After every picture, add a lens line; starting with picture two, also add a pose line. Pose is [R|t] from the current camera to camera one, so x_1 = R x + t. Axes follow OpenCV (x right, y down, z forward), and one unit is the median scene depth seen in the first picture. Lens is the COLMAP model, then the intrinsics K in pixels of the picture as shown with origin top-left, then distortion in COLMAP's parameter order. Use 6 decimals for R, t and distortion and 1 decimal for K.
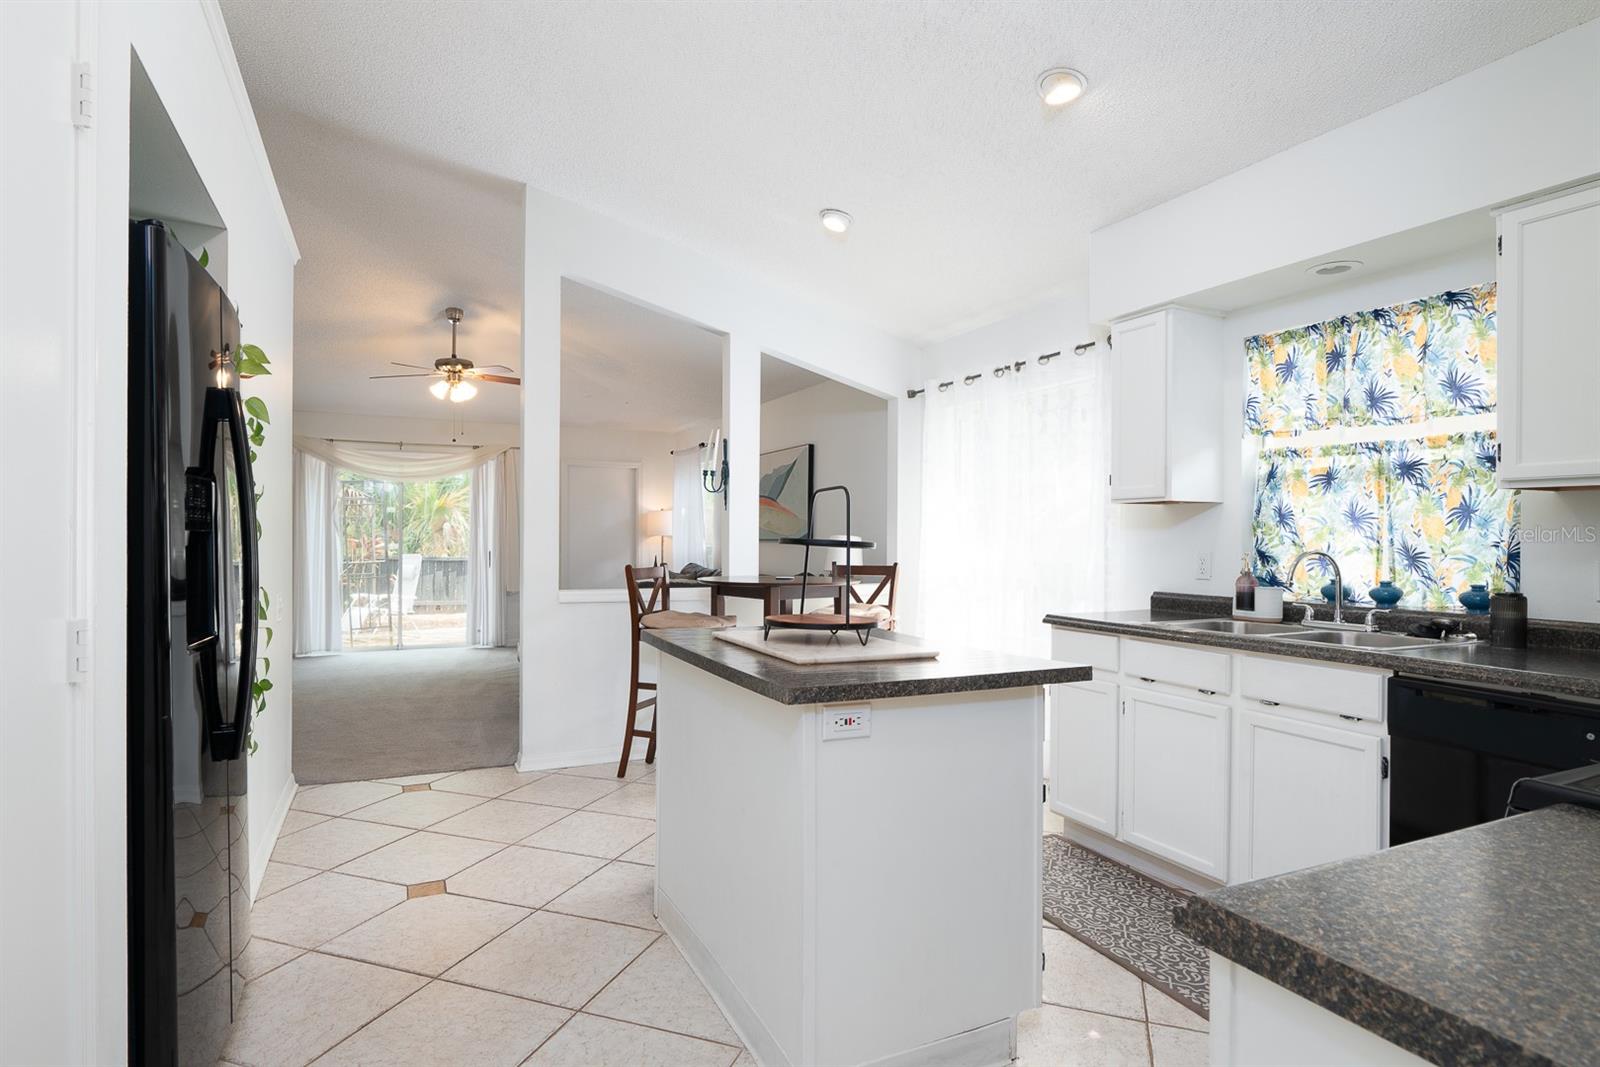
lens RADIAL K [[849.1, 0, 800.8], [0, 849.1, 537.0], [0, 0, 1]] dist [-0.002742, -0.000961]
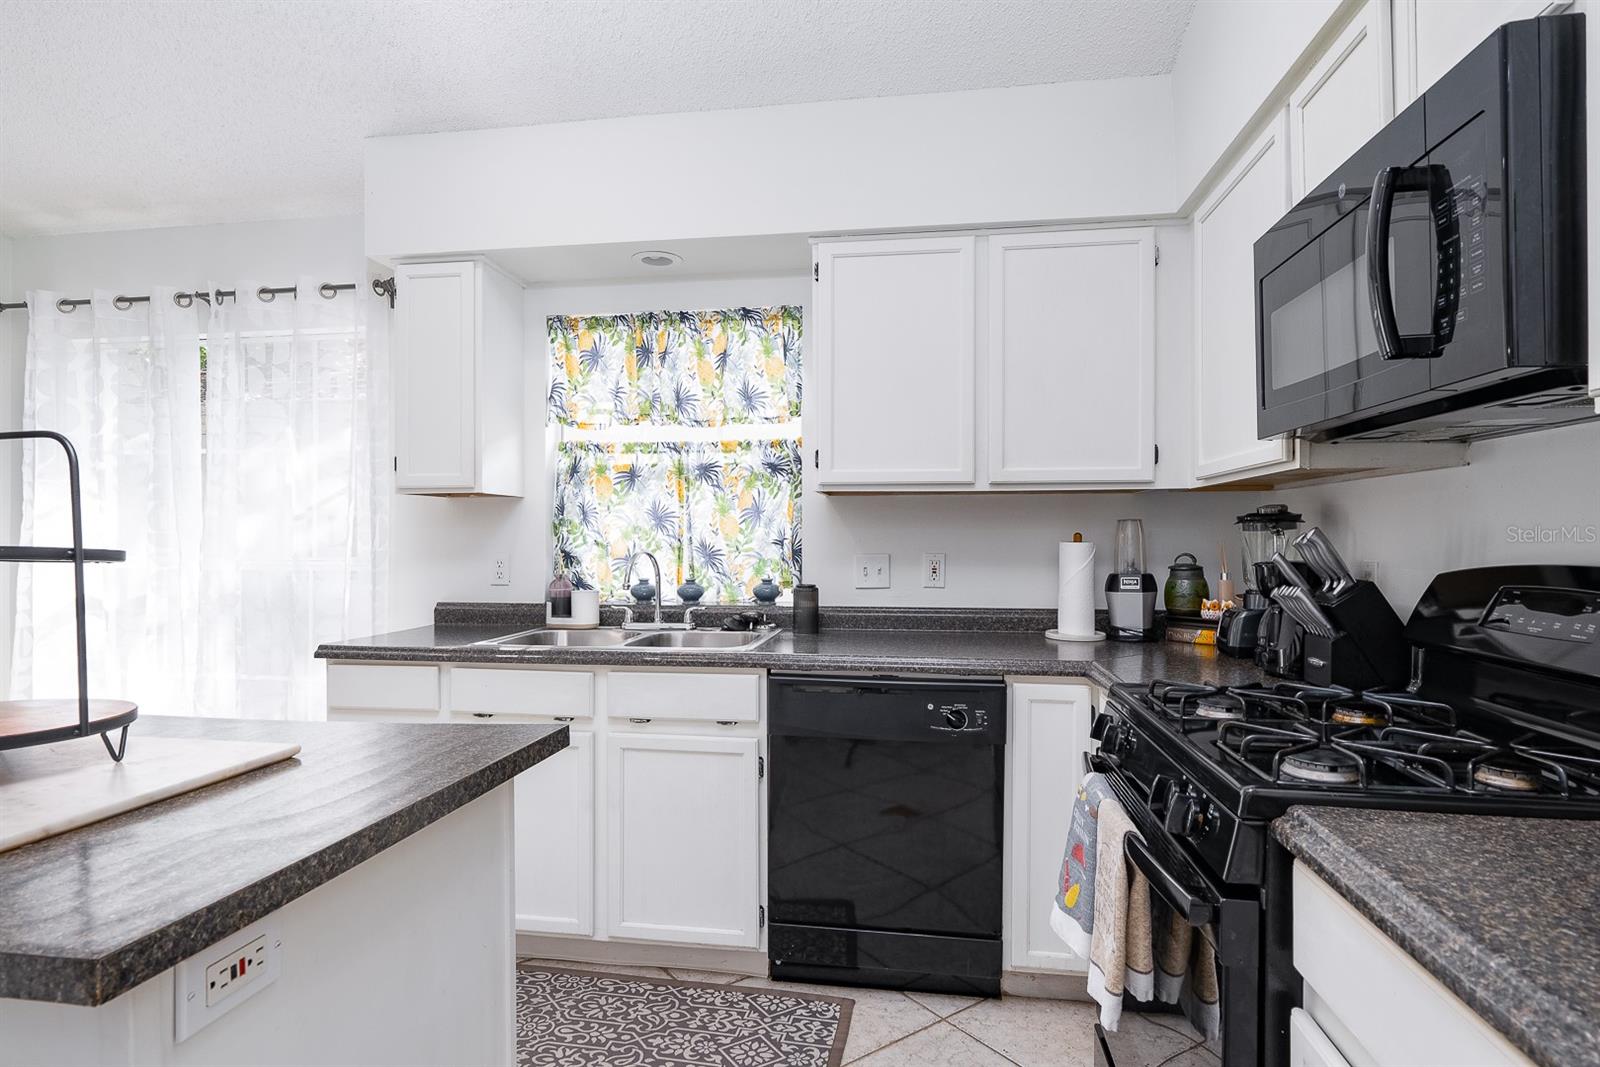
lens RADIAL K [[849.1, 0, 800.8], [0, 849.1, 537.0], [0, 0, 1]] dist [-0.002742, -0.000961]
pose [[0.569243, -0.004626, 0.822156, -0.076443], [0.003968, 0.999988, 0.002880, -0.000672], [-0.822160, 0.001623, 0.569254, 0.299336]]
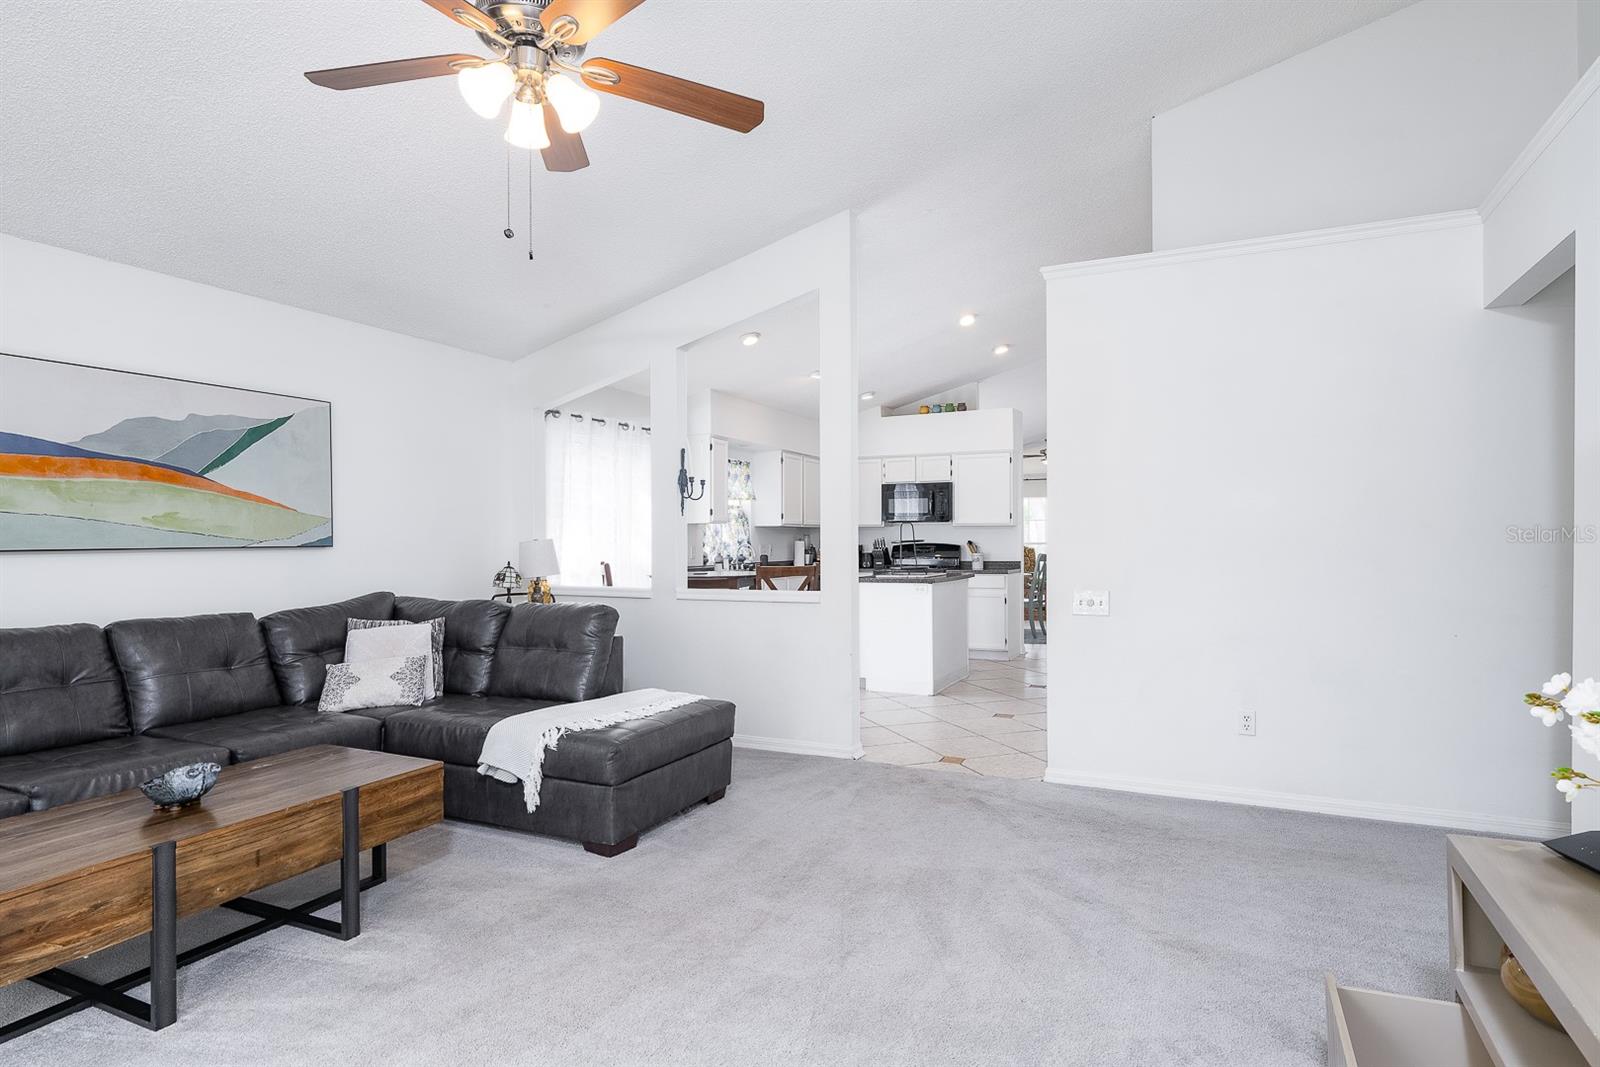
lens RADIAL K [[849.1, 0, 800.8], [0, 849.1, 537.0], [0, 0, 1]] dist [-0.002742, -0.000961]
pose [[-0.615123, -0.006079, 0.788407, -1.688419], [-0.000135, 0.999971, 0.007605, -0.028704], [-0.788431, 0.004571, -0.615106, 2.518617]]
